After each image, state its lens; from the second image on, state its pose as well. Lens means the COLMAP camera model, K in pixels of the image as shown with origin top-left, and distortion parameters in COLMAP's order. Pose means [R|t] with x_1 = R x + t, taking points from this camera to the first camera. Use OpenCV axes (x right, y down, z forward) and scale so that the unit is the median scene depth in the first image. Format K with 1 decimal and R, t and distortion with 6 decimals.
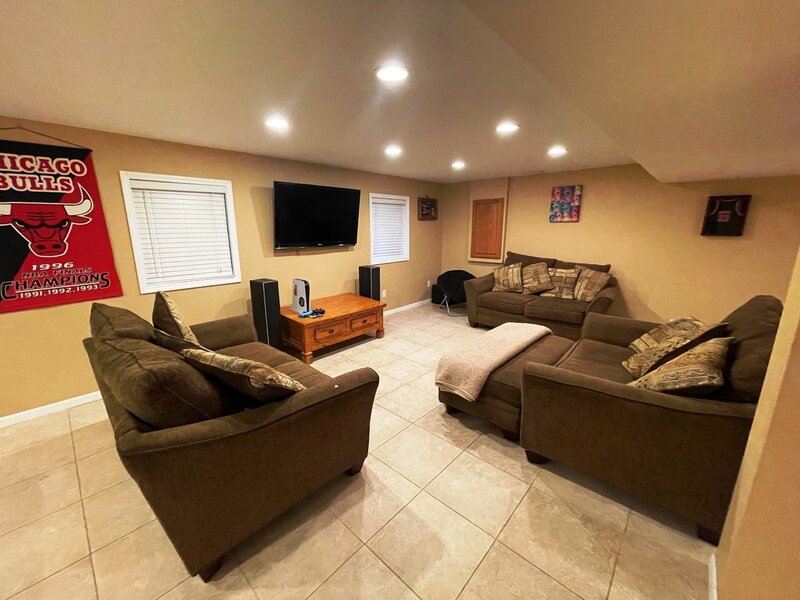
lens RADIAL K [[323.6, 0, 394.3], [0, 323.6, 297.0], [0, 0, 1]] dist [-0.001502, 0.000067]
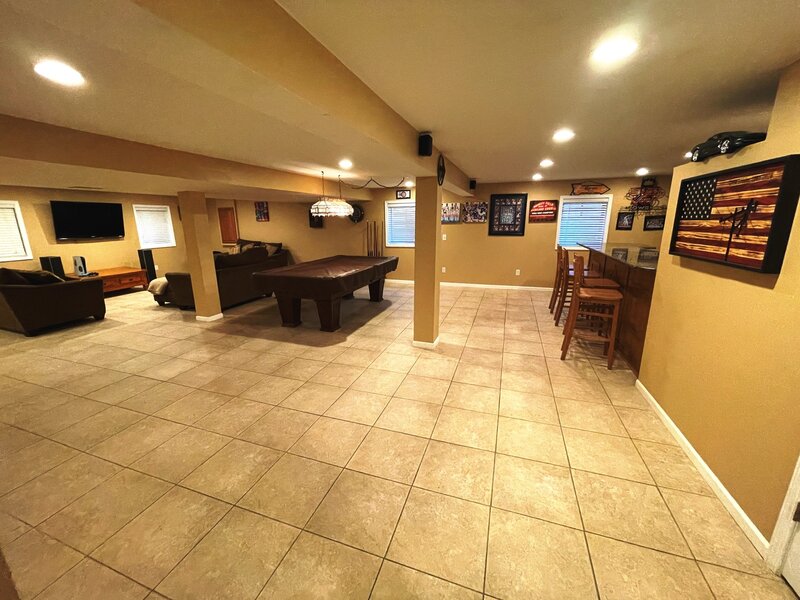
lens RADIAL K [[323.6, 0, 394.3], [0, 323.6, 297.0], [0, 0, 1]] dist [-0.001502, 0.000067]
pose [[0.919440, -0.098411, 0.380717, 0.486116], [0.093203, 0.995128, 0.032143, 0.218781], [-0.382025, 0.005930, 0.924133, -1.036021]]
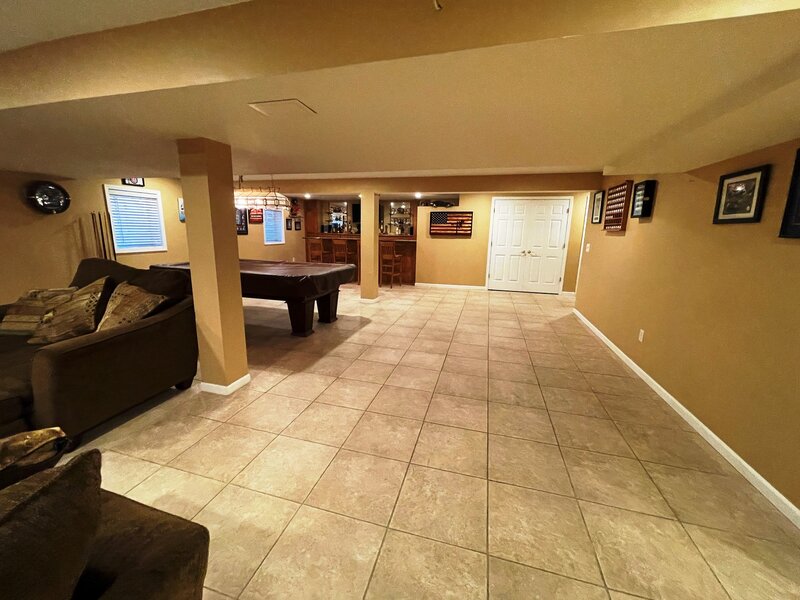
lens RADIAL K [[323.6, 0, 394.3], [0, 323.6, 297.0], [0, 0, 1]] dist [-0.001502, 0.000067]
pose [[-0.447197, -0.186938, 0.874682, -0.332163], [0.176605, 0.940209, 0.291235, -0.009470], [-0.876827, 0.284713, -0.387445, 0.183051]]
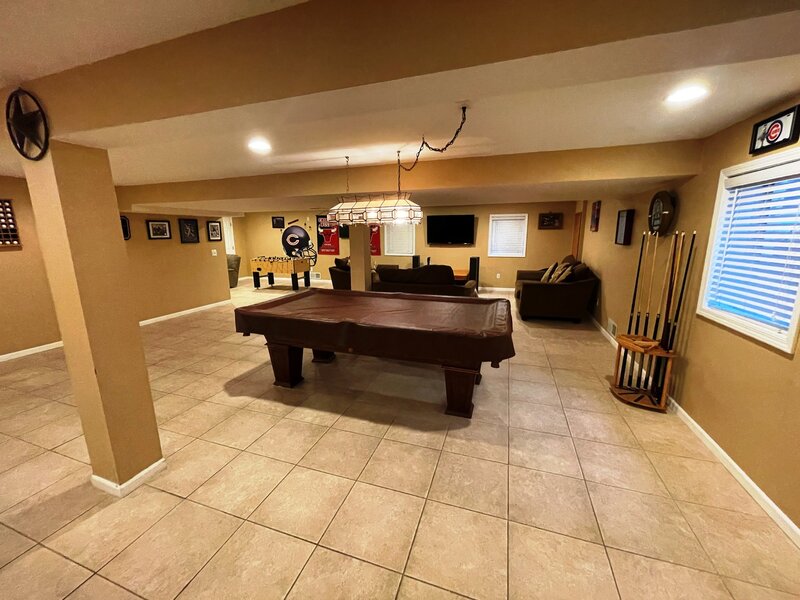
lens RADIAL K [[323.6, 0, 394.3], [0, 323.6, 297.0], [0, 0, 1]] dist [-0.001502, 0.000067]
pose [[0.399592, 0.180571, -0.898733, 1.404729], [-0.193288, 0.974962, 0.109948, 0.016705], [0.896084, 0.129780, 0.424489, -0.139156]]
